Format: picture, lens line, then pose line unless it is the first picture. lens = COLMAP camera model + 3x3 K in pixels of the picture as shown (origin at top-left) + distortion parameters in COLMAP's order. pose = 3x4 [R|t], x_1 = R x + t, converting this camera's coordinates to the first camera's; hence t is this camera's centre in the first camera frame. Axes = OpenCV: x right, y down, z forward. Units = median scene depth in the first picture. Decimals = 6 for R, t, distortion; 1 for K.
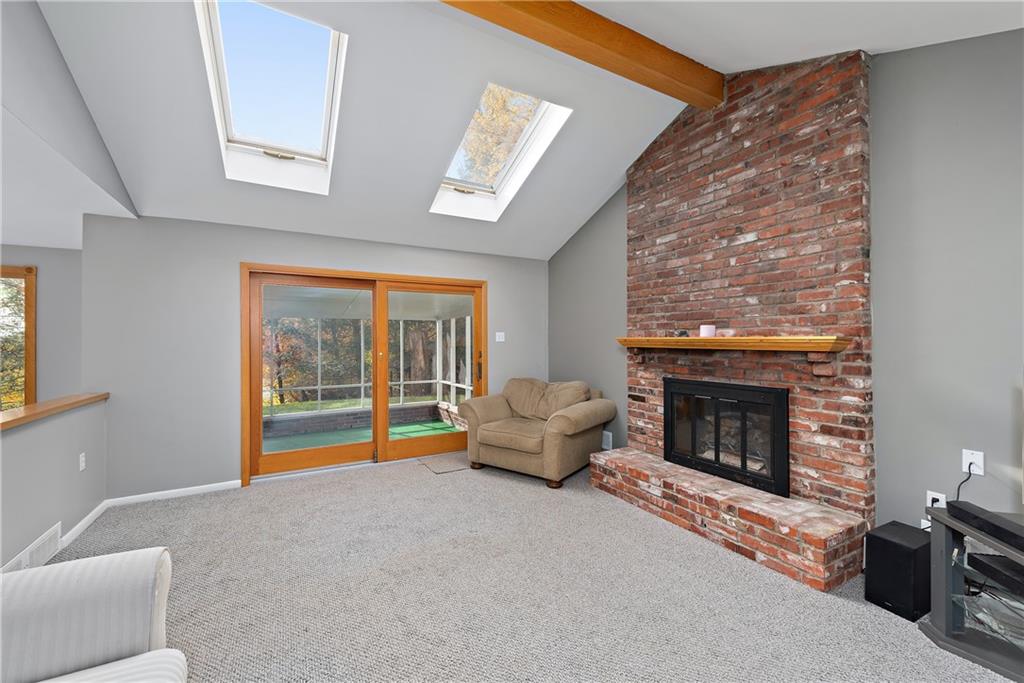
lens RADIAL K [[400.1, 0, 499.3], [0, 400.1, 338.9], [0, 0, 1]] dist [0.011845, -0.002833]
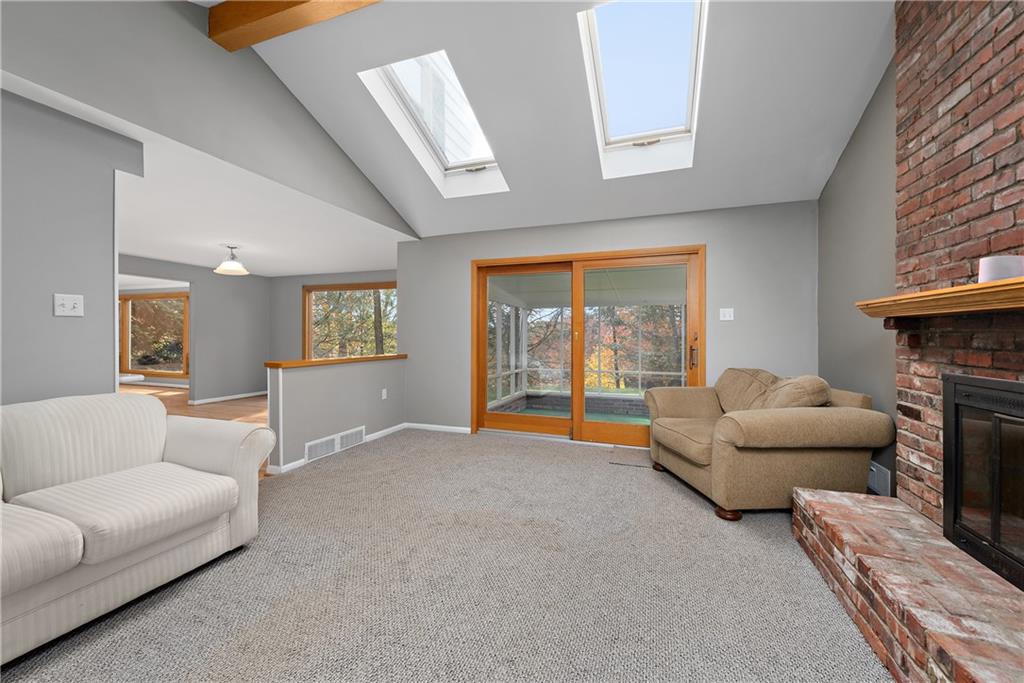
lens RADIAL K [[400.1, 0, 507.3], [0, 400.1, 332.8], [0, 0, 1]] dist [0.011845, -0.002833]
pose [[0.665398, 0.002049, -0.746486, 0.422195], [-0.003316, 0.999994, -0.000212, 0.045273], [0.746481, 0.002616, 0.665401, 0.242684]]
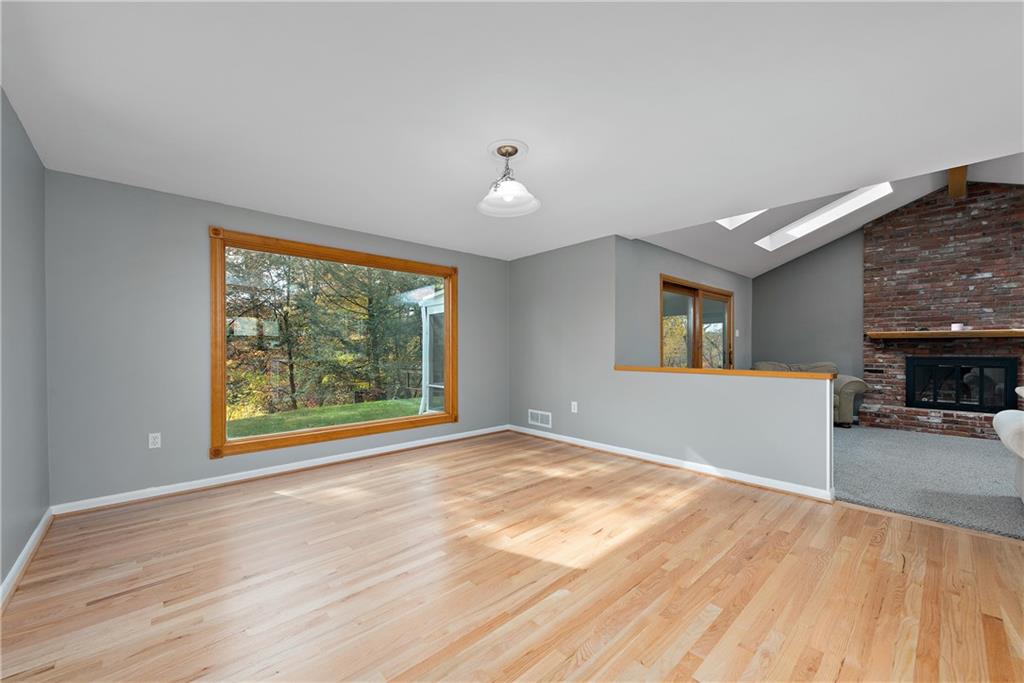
lens RADIAL K [[400.1, 0, 501.5], [0, 400.1, 348.7], [0, 0, 1]] dist [0.011845, -0.002833]
pose [[0.973495, 0.004869, 0.228655, -1.554577], [-0.005449, 0.999983, 0.001904, 0.069706], [-0.228642, -0.003099, 0.973506, -0.218212]]
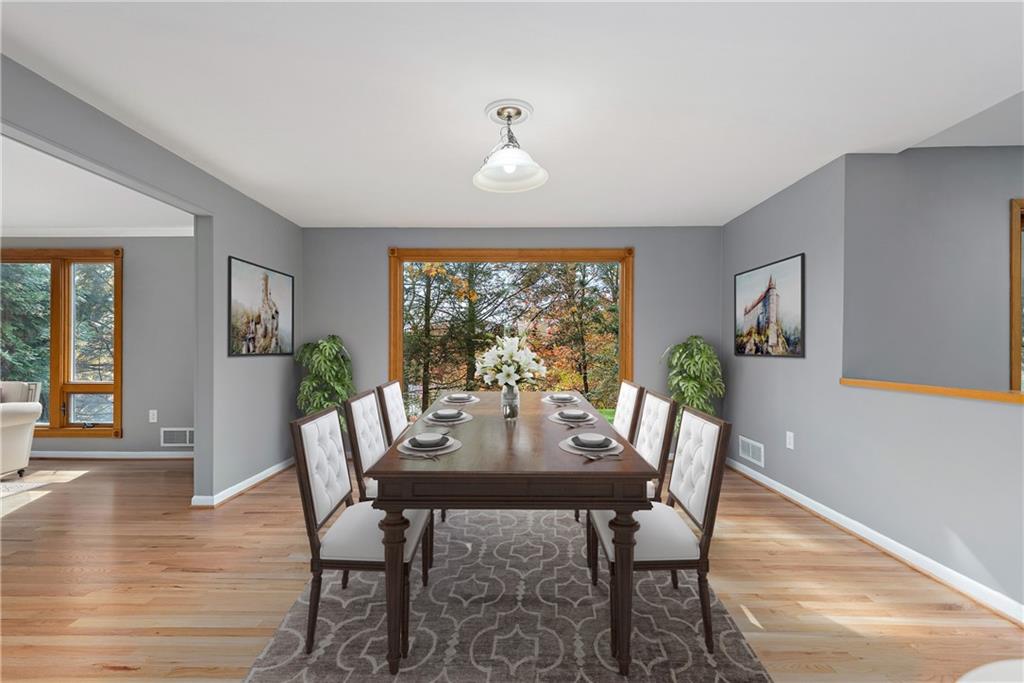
lens RADIAL K [[463.8, 0, 510.9], [0, 463.8, 357.7], [0, 0, 1]] dist [0.015773, 0.000234]
pose [[0.883752, 0.014238, -0.467739, -1.067621], [0.000602, 0.999502, 0.031562, 0.055979], [0.467955, -0.028175, 0.883303, -0.134957]]
